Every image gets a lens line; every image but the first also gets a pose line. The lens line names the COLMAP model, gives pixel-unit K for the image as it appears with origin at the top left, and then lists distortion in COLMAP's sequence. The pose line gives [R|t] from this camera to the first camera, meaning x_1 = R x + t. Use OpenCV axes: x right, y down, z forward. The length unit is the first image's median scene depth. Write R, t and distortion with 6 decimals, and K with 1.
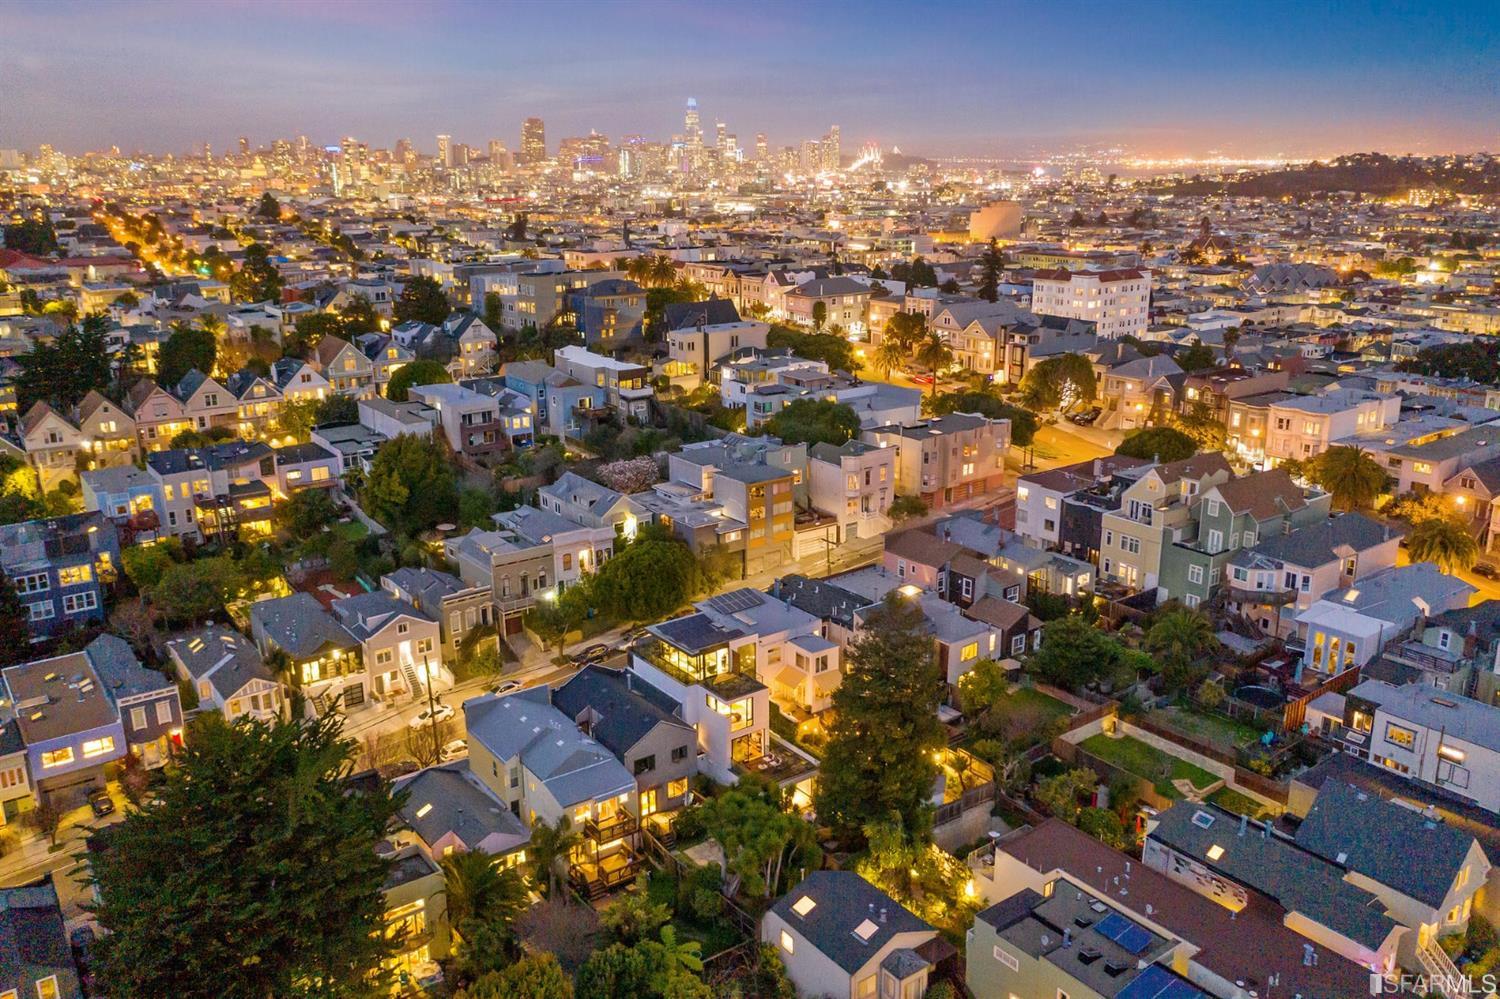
lens RADIAL K [[1214.8, 0, 754.4], [0, 1214.8, 503.9], [0, 0, 1]] dist [-0.003864, 0.003275]
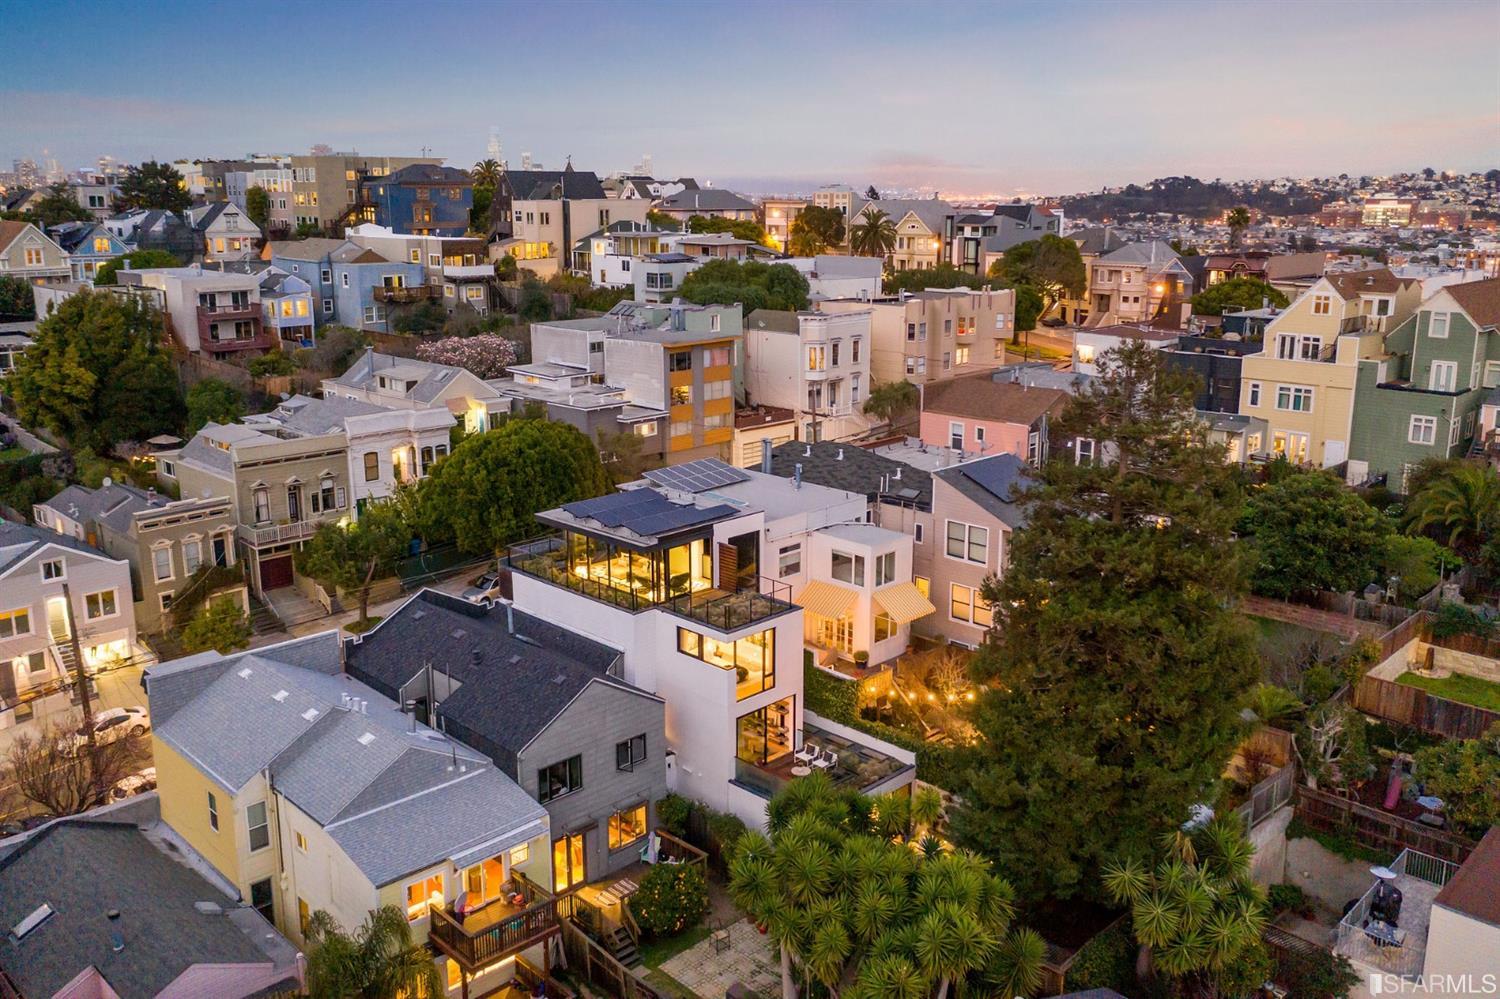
lens RADIAL K [[1214.8, 0, 743.0], [0, 1214.8, 491.1], [0, 0, 1]] dist [-0.003864, 0.003275]
pose [[0.988378, -0.026999, 0.149600, -0.066652], [0.036313, 0.997545, -0.059881, 0.104551], [-0.147616, 0.064617, 0.986932, 0.406959]]
